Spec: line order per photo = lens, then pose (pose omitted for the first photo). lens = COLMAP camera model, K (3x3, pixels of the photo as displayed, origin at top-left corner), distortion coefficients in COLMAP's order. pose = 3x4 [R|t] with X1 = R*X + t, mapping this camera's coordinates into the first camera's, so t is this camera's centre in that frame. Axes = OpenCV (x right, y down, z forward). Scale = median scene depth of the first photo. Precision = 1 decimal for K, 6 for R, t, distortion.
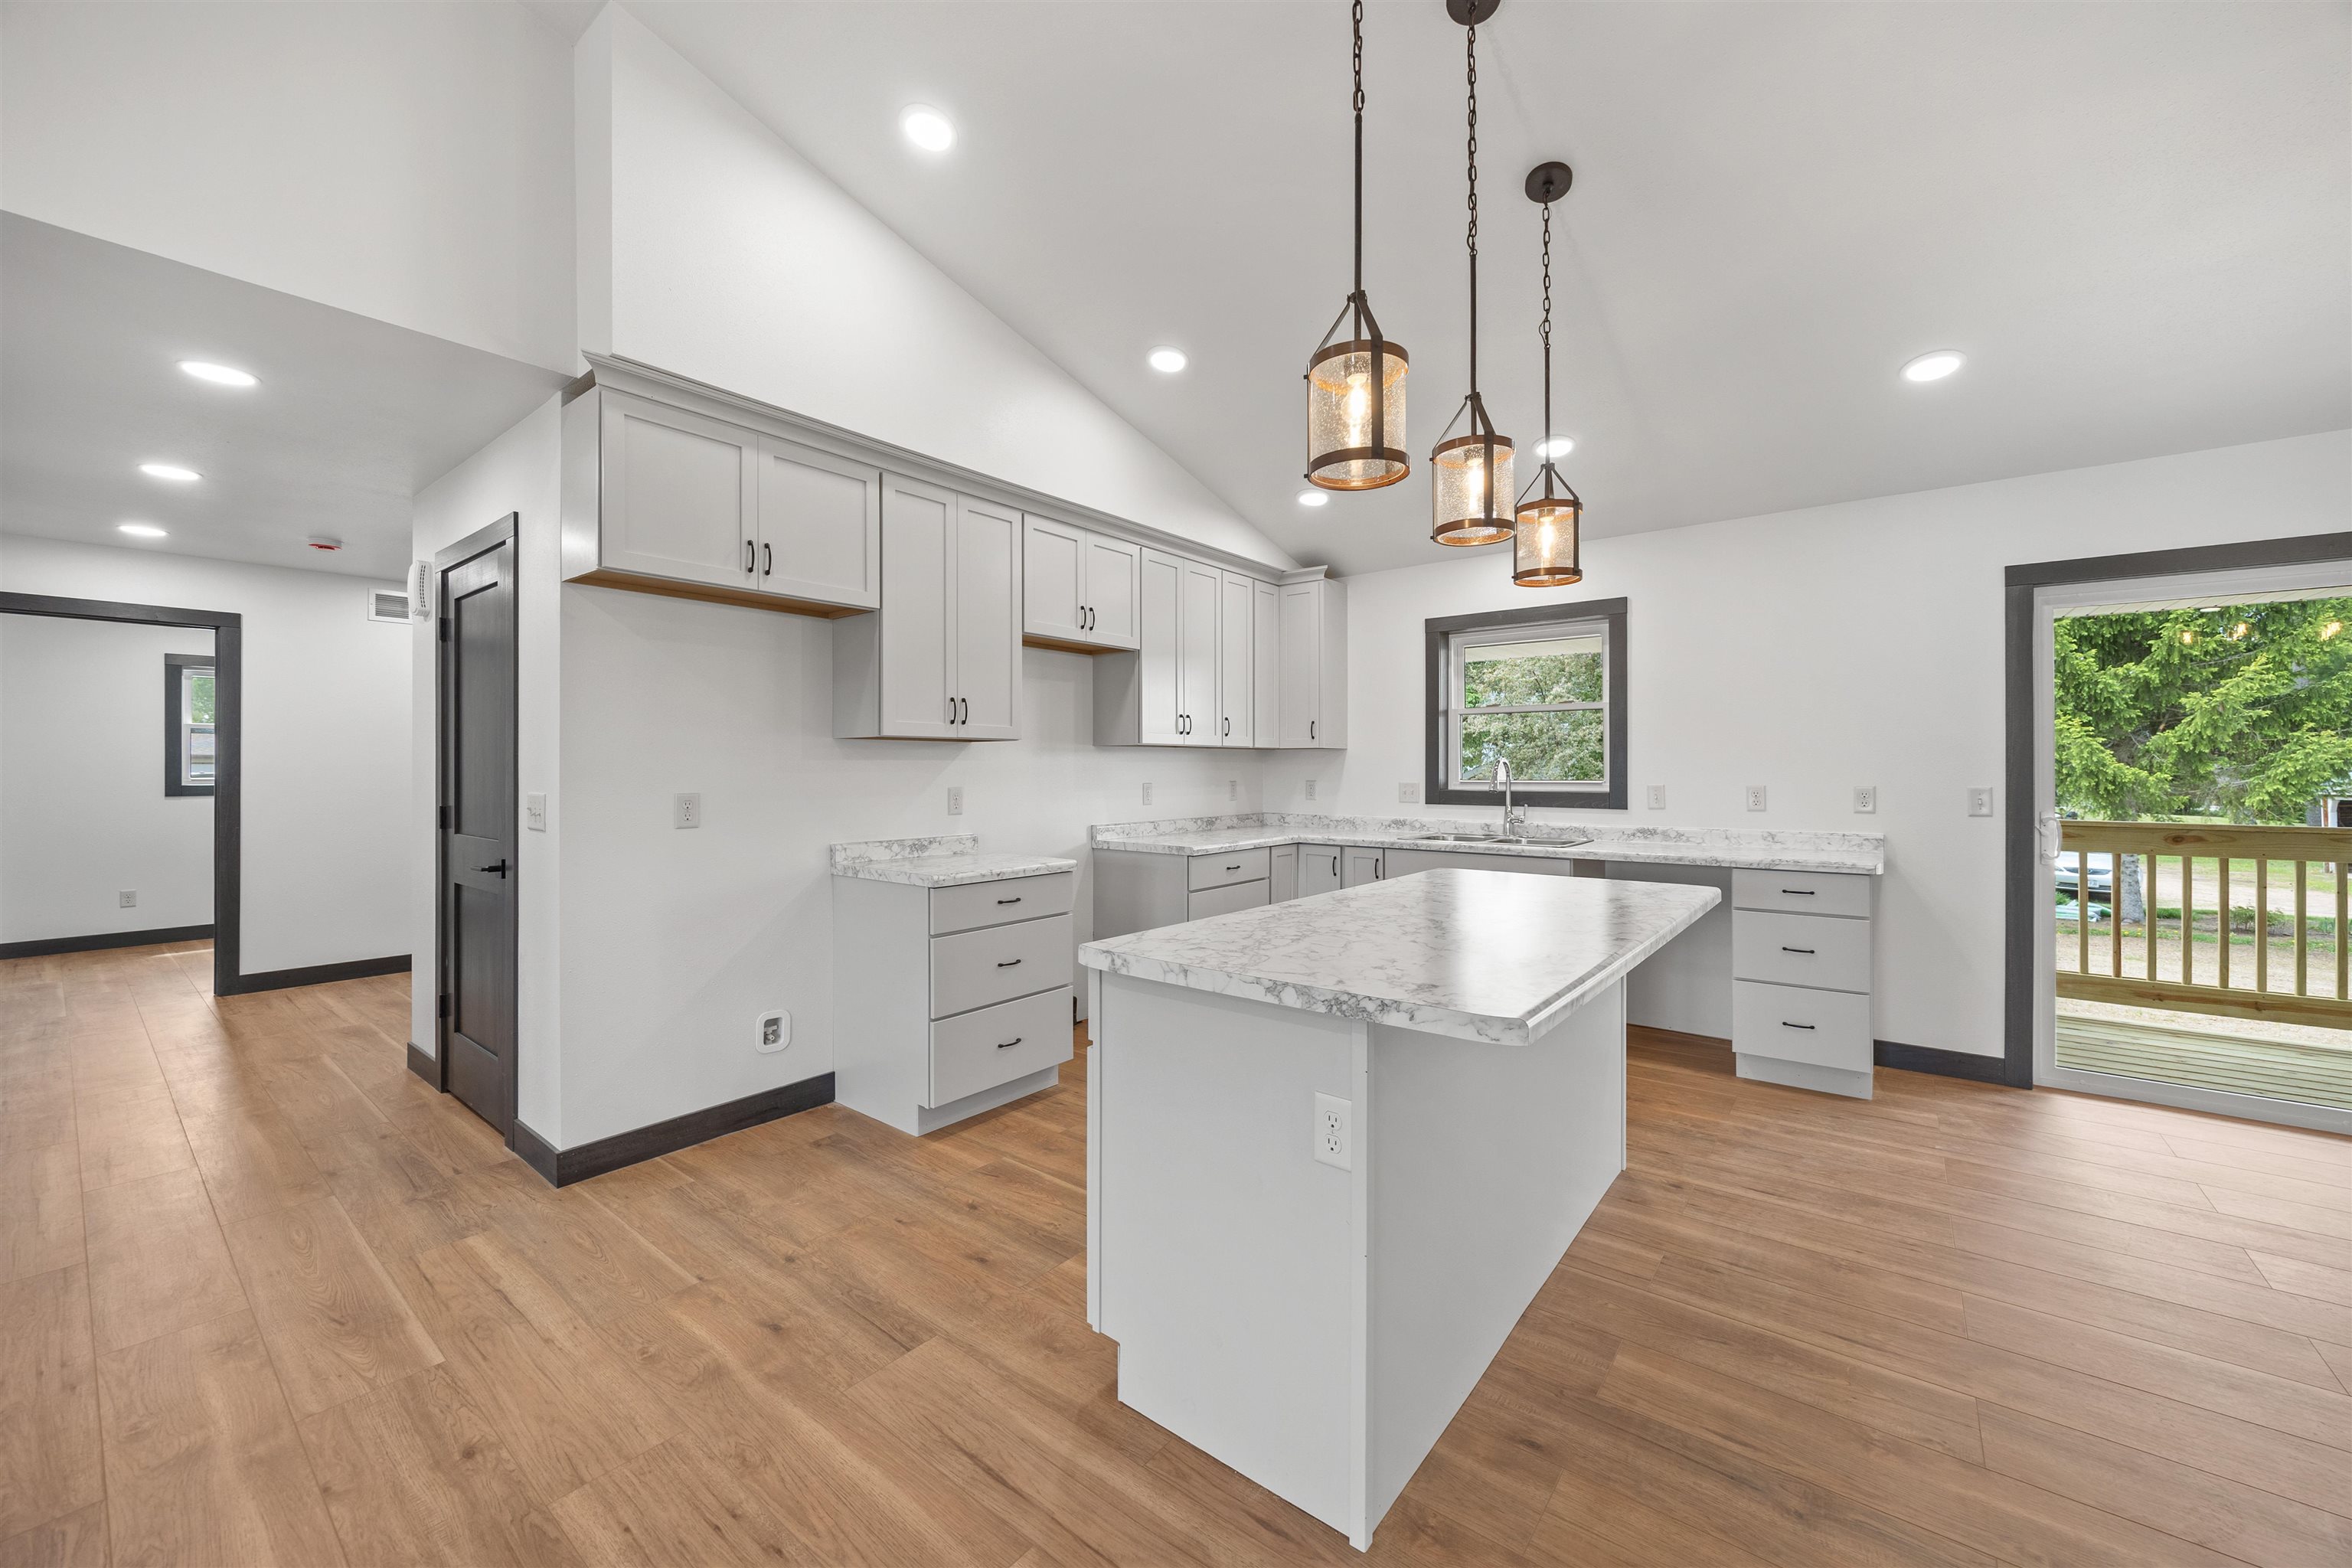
lens RADIAL K [[911.4, 0, 1175.4], [0, 911.4, 765.8], [0, 0, 1]] dist [-0.007363, -0.000222]
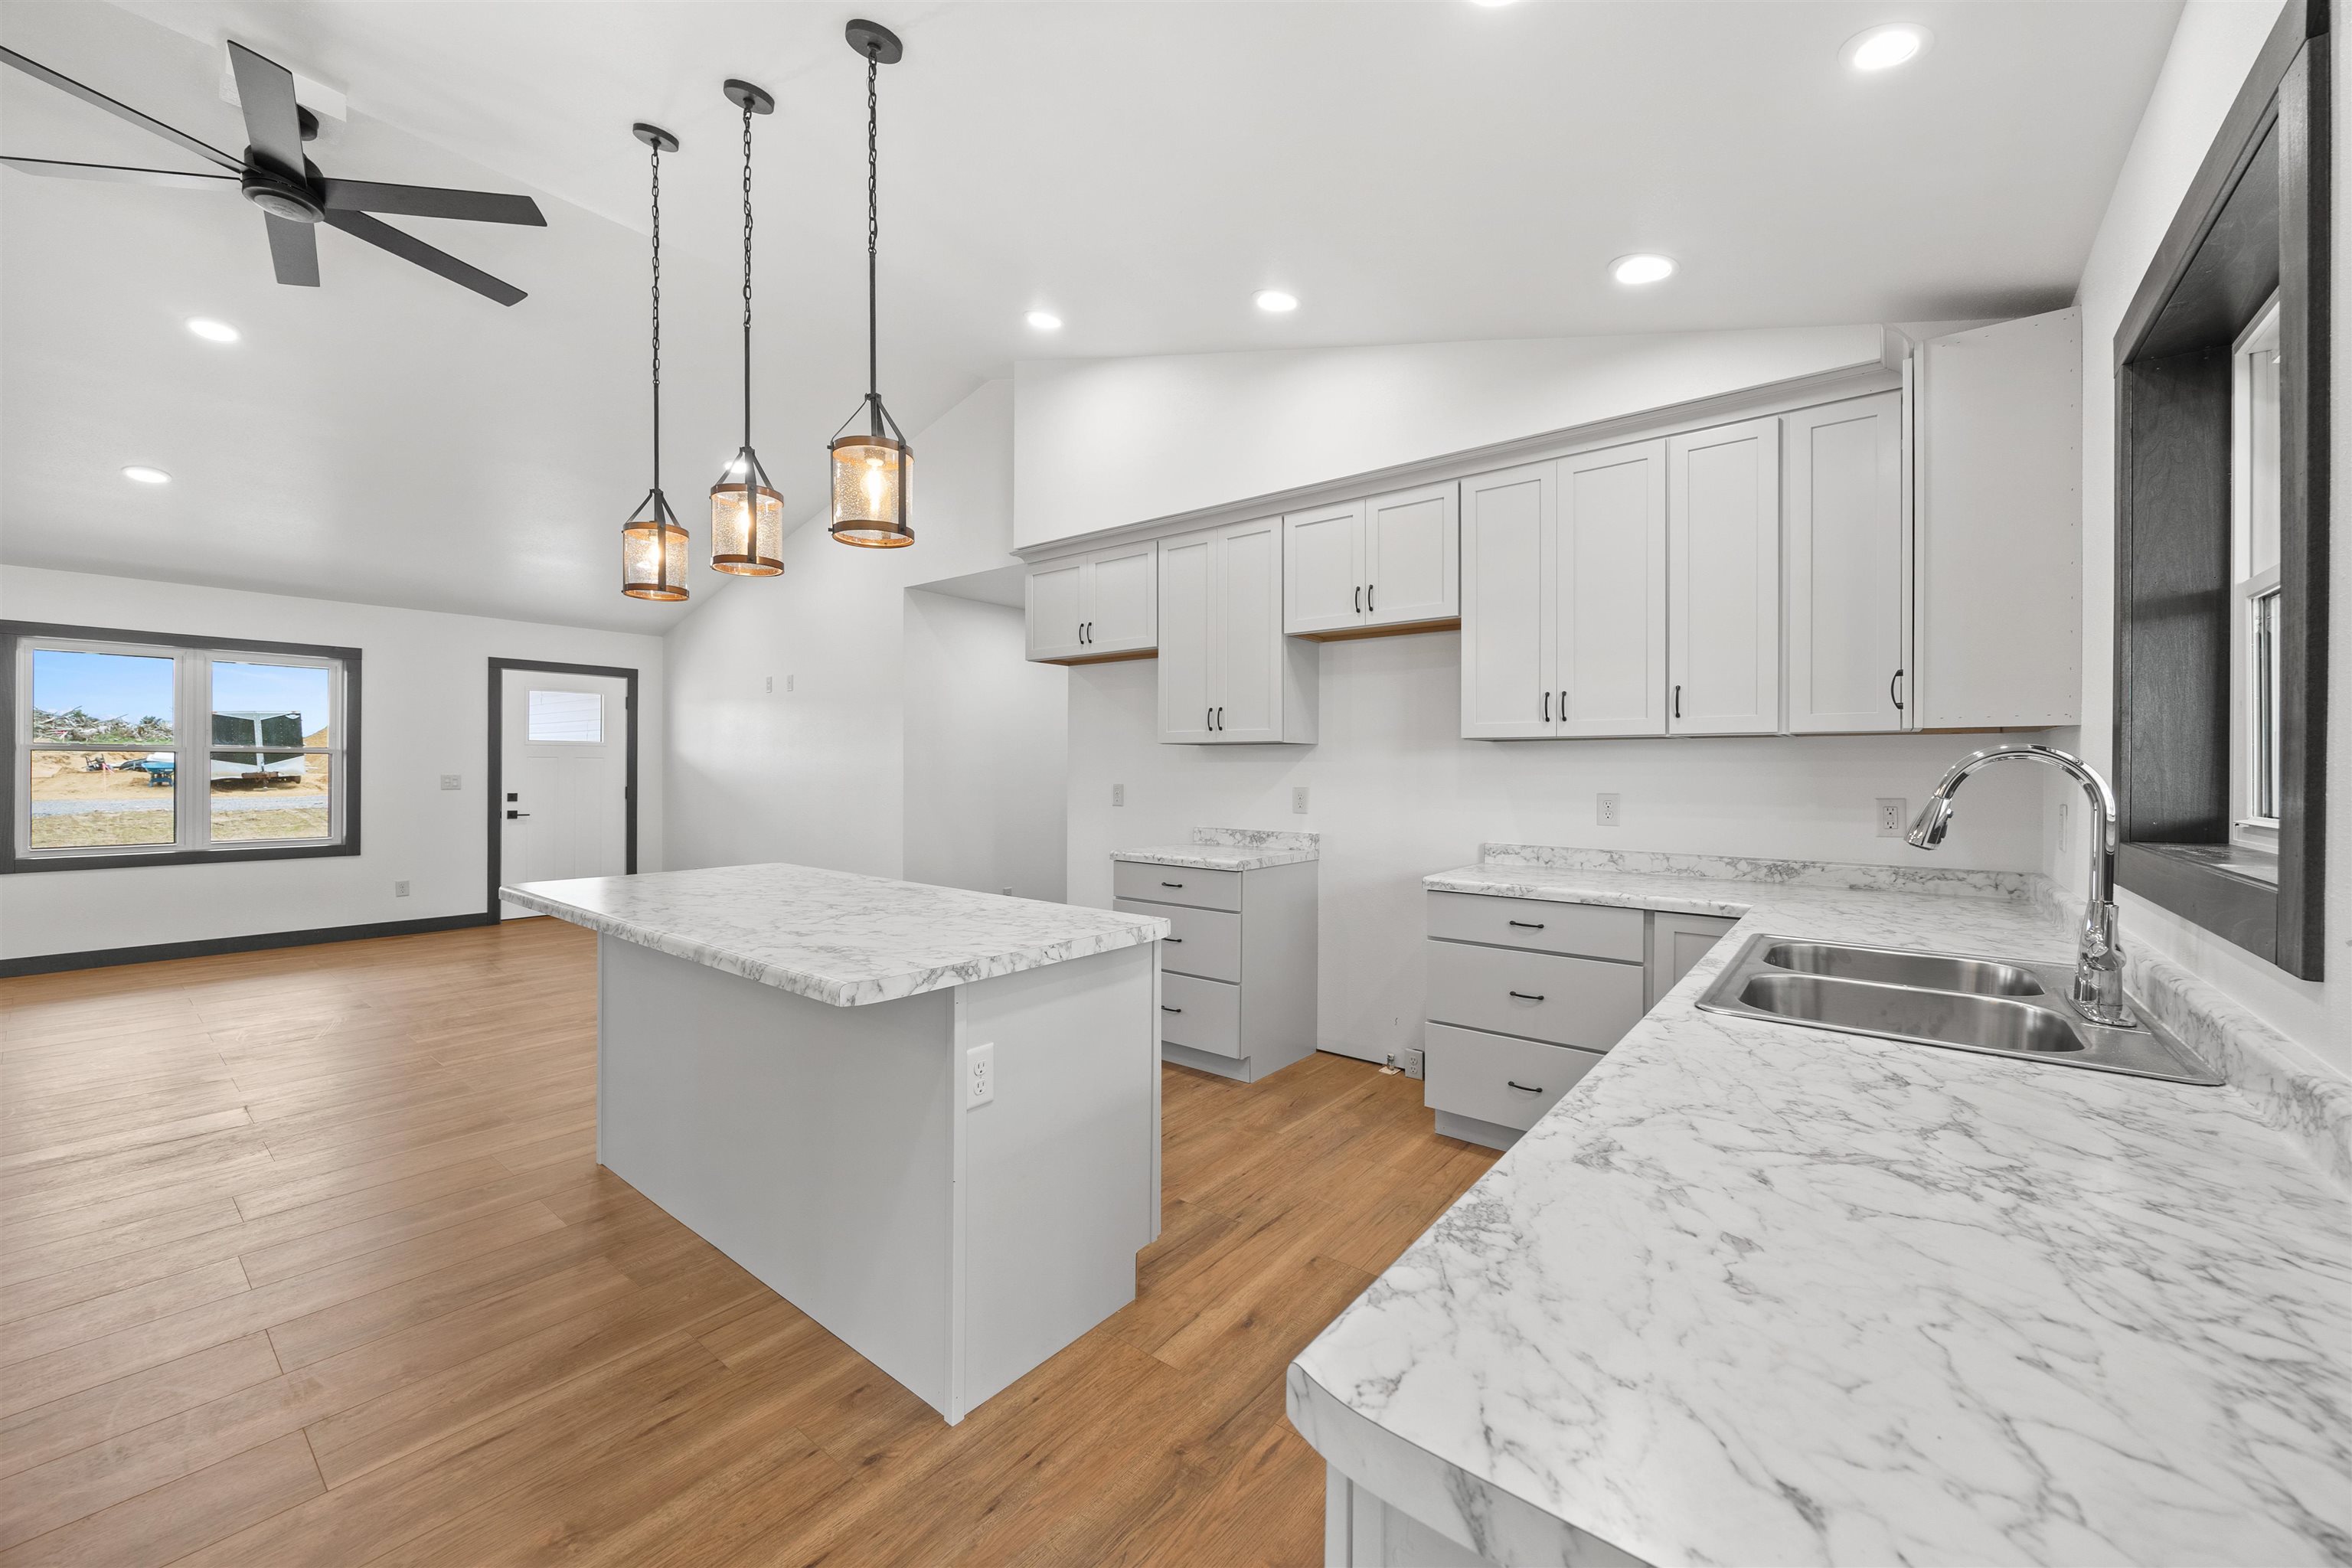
lens RADIAL K [[898.8, 0, 1131.5], [0, 898.8, 765.5], [0, 0, 1]] dist [0.000983, 0.000174]
pose [[-0.027232, -0.001591, -0.999628, 1.009839], [-0.002853, 0.999995, -0.001513, 0.000555], [0.999625, 0.002811, -0.027237, 1.046381]]
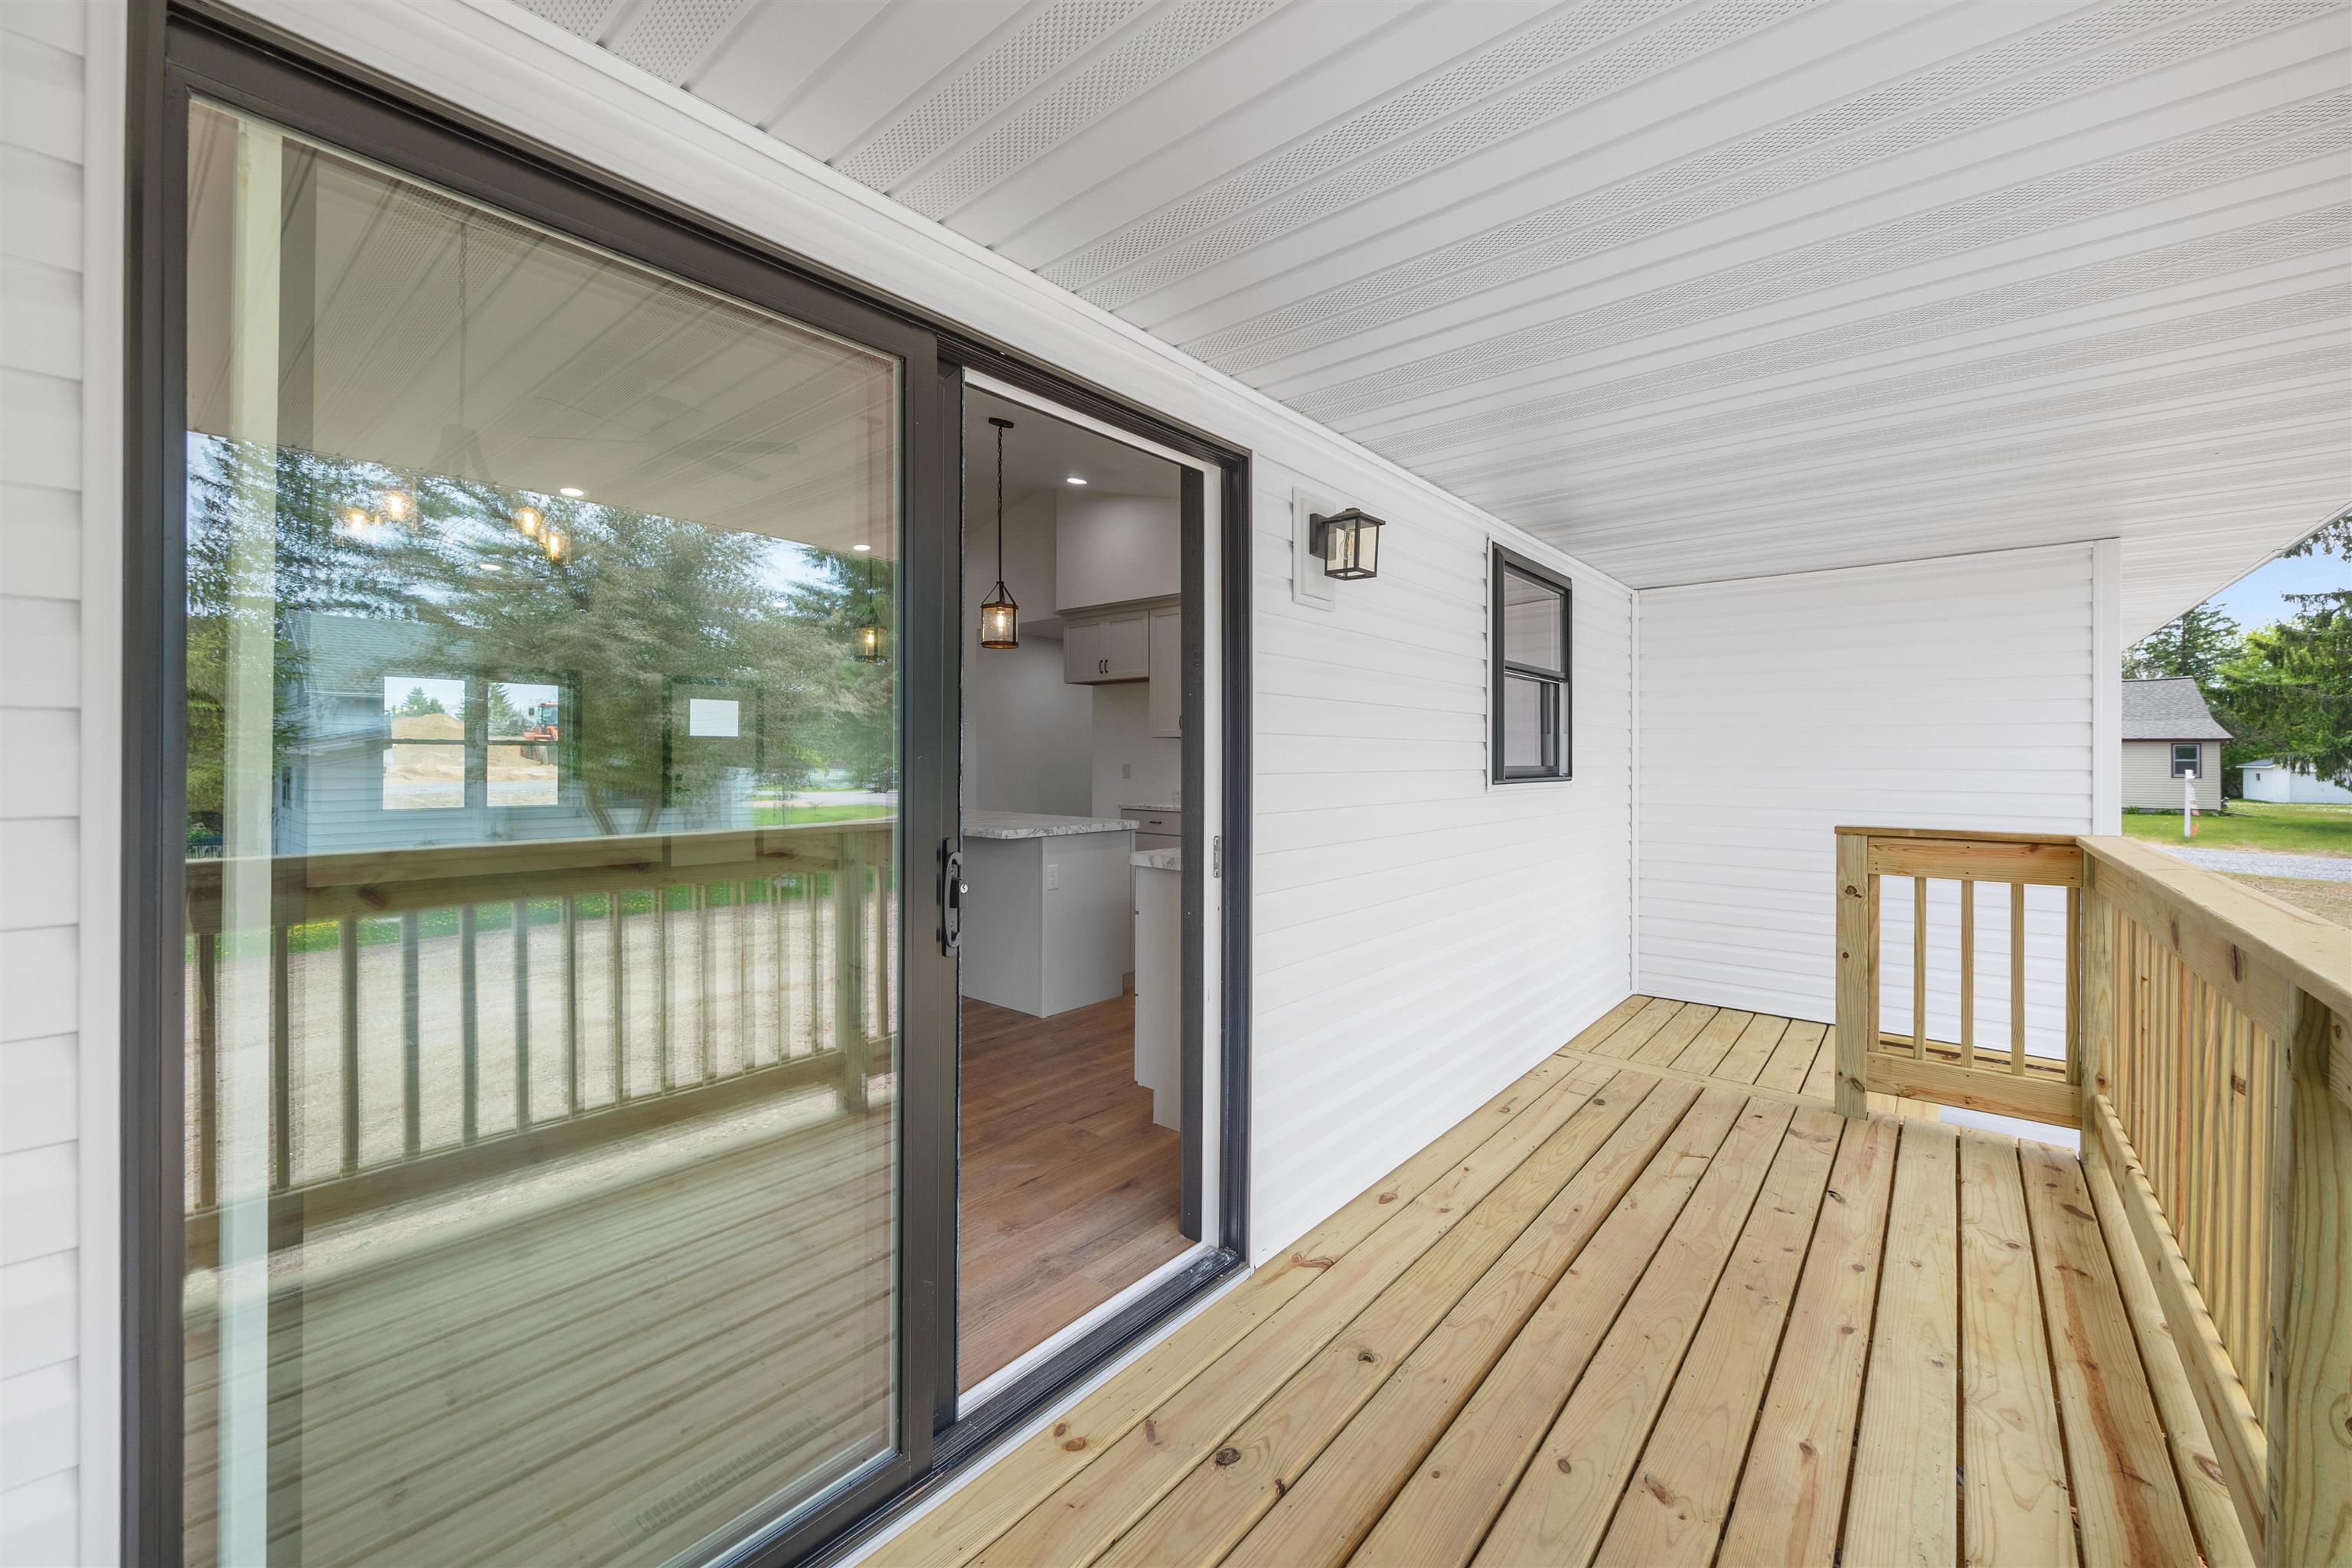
lens RADIAL K [[911.4, 0, 1175.4], [0, 911.4, 765.8], [0, 0, 1]] dist [-0.007363, -0.000222]
pose [[-0.013181, 0.011679, -0.999845, 1.837467], [-0.002193, 0.999929, 0.011709, 0.006938], [0.999911, 0.002347, -0.013155, 1.141892]]
